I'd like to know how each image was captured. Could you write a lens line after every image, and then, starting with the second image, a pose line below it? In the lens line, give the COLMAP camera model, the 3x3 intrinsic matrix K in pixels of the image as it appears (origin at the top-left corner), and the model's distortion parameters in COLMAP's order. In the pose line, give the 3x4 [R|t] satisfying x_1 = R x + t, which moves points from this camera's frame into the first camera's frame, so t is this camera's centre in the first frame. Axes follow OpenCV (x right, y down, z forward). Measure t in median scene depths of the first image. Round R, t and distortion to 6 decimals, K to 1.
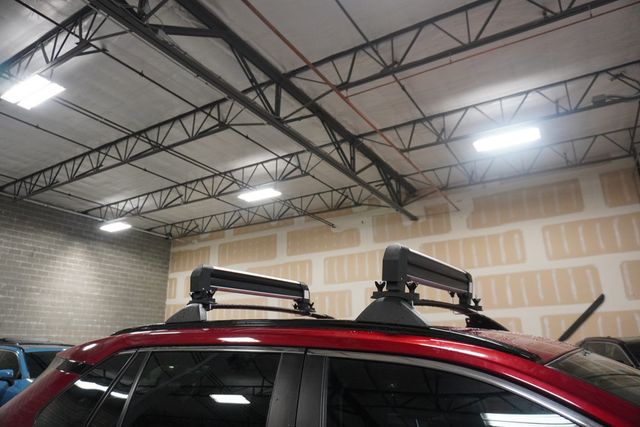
lens RADIAL K [[434.1, 0, 317.2], [0, 434.1, 217.9], [0, 0, 1]] dist [-0.051667, 0.048337]
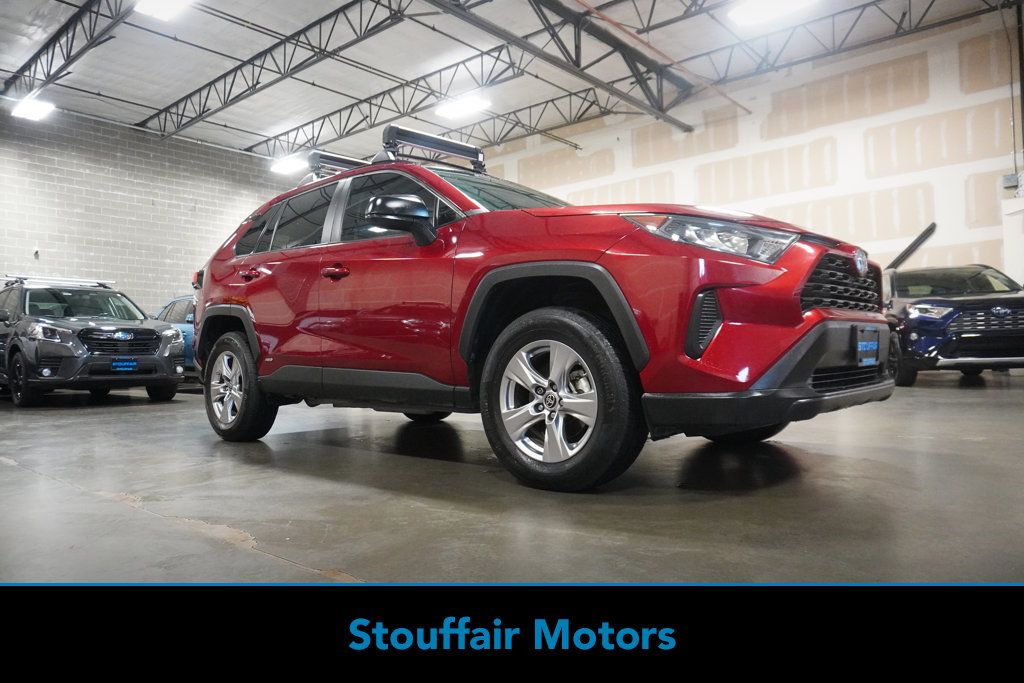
lens RADIAL K [[694.6, 0, 507.5], [0, 694.6, 348.5], [0, 0, 1]] dist [-0.051667, 0.048337]
pose [[0.986865, -0.012131, -0.161092, 0.120563], [0.056632, 0.959874, 0.274654, 0.020521], [0.151296, -0.280170, 0.947953, -0.214240]]
